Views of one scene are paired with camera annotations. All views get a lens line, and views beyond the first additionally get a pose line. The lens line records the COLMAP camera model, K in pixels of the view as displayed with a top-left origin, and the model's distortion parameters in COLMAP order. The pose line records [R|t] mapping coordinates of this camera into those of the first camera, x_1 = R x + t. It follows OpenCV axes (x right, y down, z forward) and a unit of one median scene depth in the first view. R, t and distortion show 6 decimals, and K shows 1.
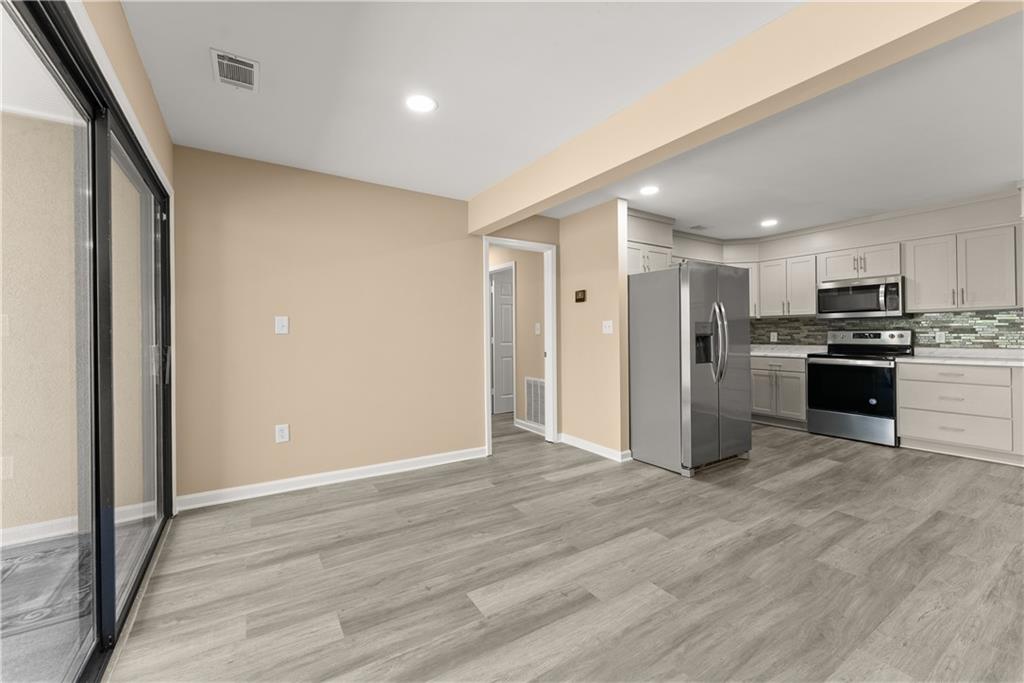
lens RADIAL K [[412.5, 0, 511.4], [0, 412.5, 334.4], [0, 0, 1]] dist [-0.002103, 0.000575]
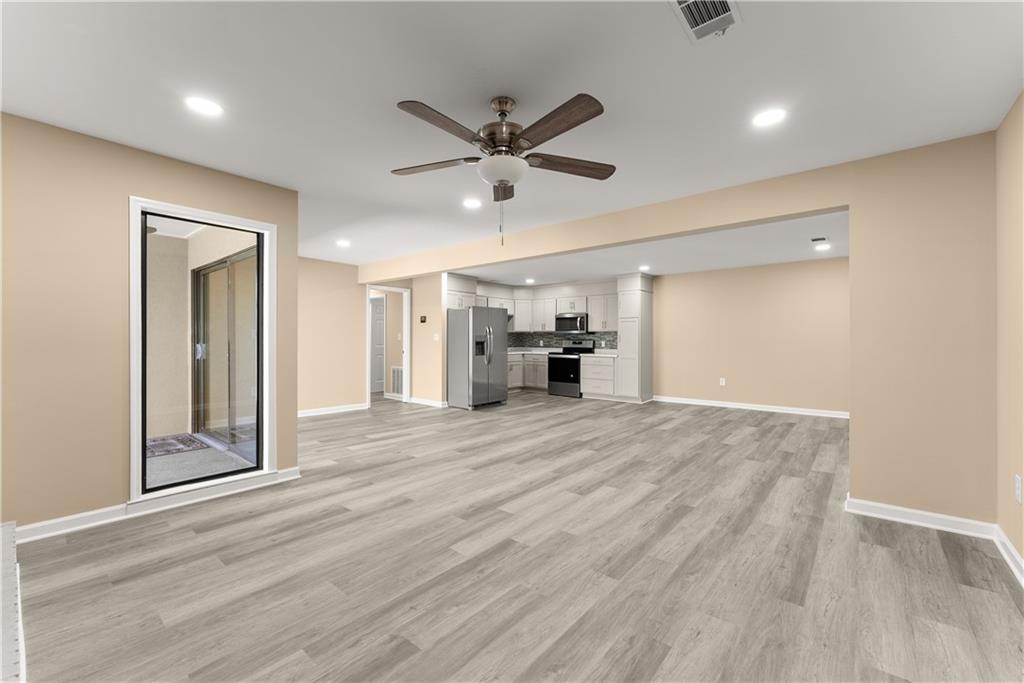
lens RADIAL K [[412.5, 0, 506.2], [0, 412.5, 338.8], [0, 0, 1]] dist [-0.002103, 0.000575]
pose [[0.958200, 0.011072, 0.285884, 0.001379], [-0.010699, 0.999939, -0.002866, -0.006958], [-0.285898, -0.000312, 0.958260, -0.794797]]
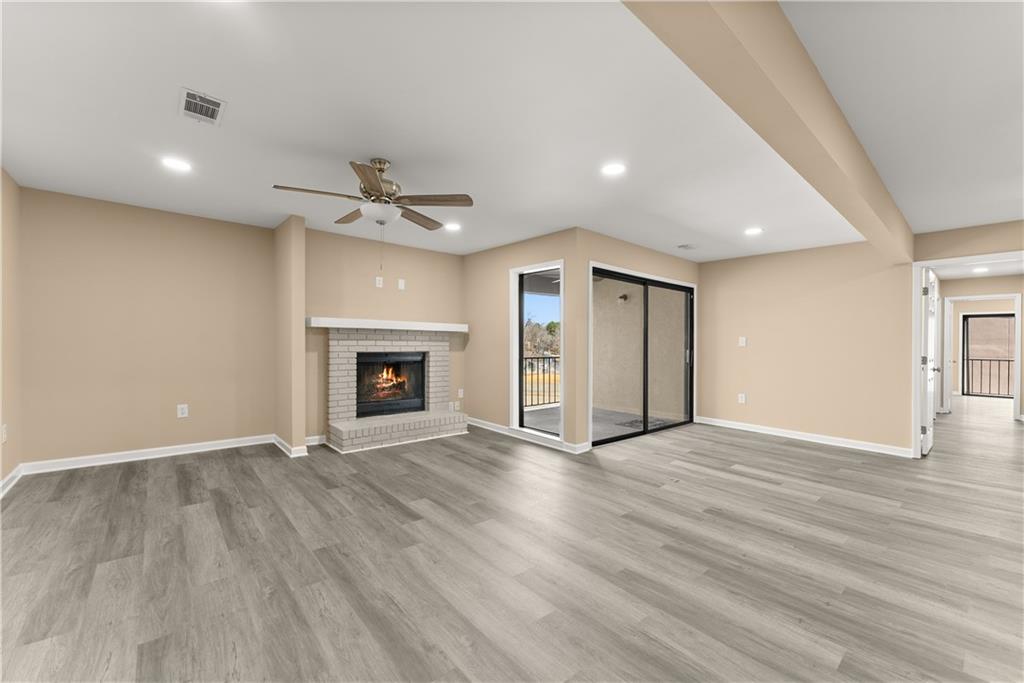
lens RADIAL K [[412.5, 0, 513.2], [0, 412.5, 342.8], [0, 0, 1]] dist [-0.002103, 0.000575]
pose [[0.149715, 0.009846, -0.988680, 0.799653], [-0.015178, 0.999855, 0.007659, -0.010578], [0.988613, 0.013859, 0.149843, -0.225098]]
